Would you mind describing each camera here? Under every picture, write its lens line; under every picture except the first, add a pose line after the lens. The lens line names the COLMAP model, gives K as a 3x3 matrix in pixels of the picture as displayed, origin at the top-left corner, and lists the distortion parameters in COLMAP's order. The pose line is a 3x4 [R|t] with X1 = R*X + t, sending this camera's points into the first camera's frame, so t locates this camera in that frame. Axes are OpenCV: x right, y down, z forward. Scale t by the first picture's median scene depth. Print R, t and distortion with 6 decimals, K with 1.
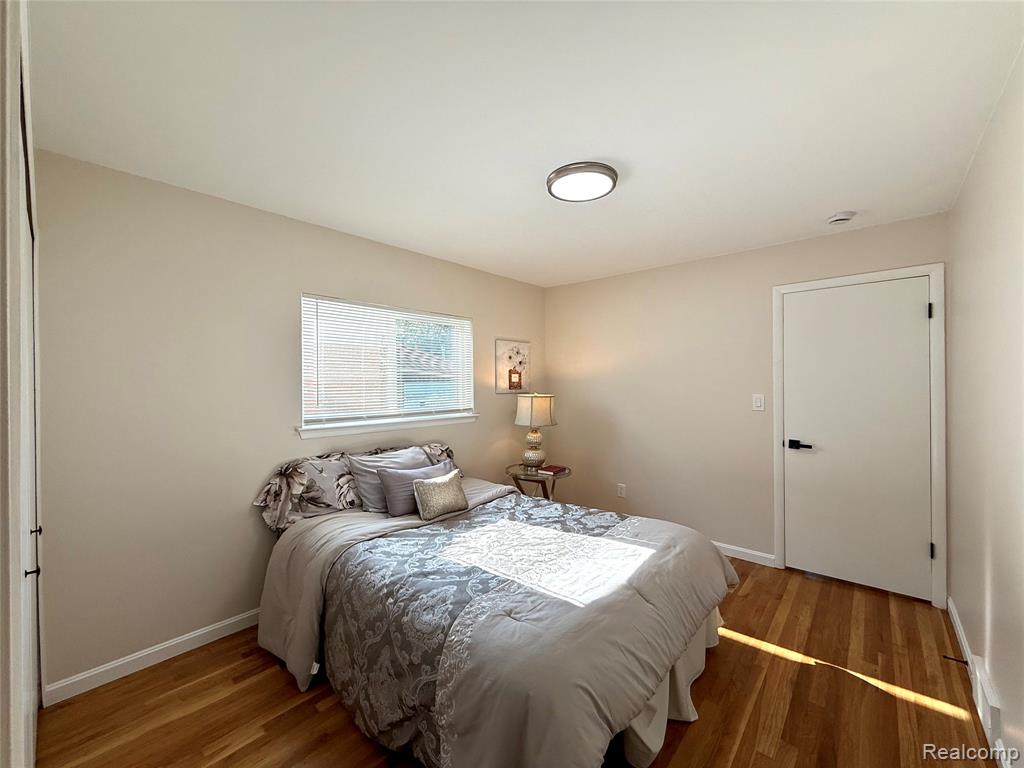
lens RADIAL K [[410.4, 0, 507.1], [0, 410.4, 381.4], [0, 0, 1]] dist [-0.000073, 0.000697]
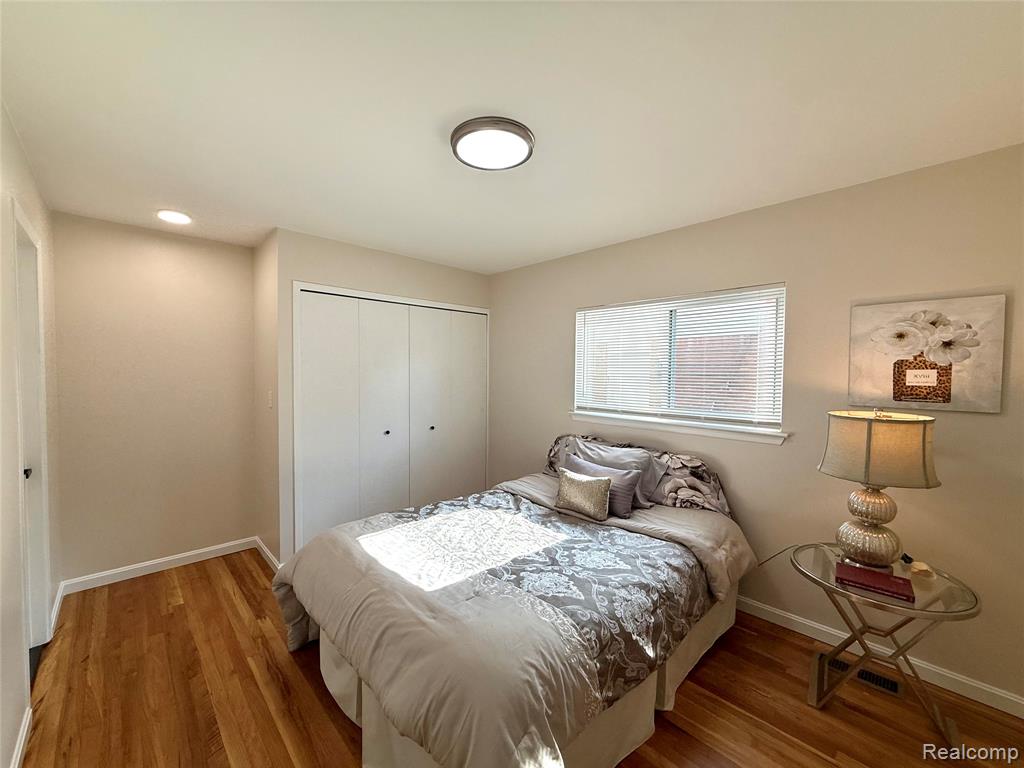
lens RADIAL K [[410.4, 0, 510.5], [0, 410.4, 384.1], [0, 0, 1]] dist [-0.000073, 0.000697]
pose [[-0.072975, 0.035980, -0.996685, 0.792833], [-0.009226, 0.999282, 0.036749, -0.021375], [0.997291, 0.011877, -0.072591, 0.854124]]
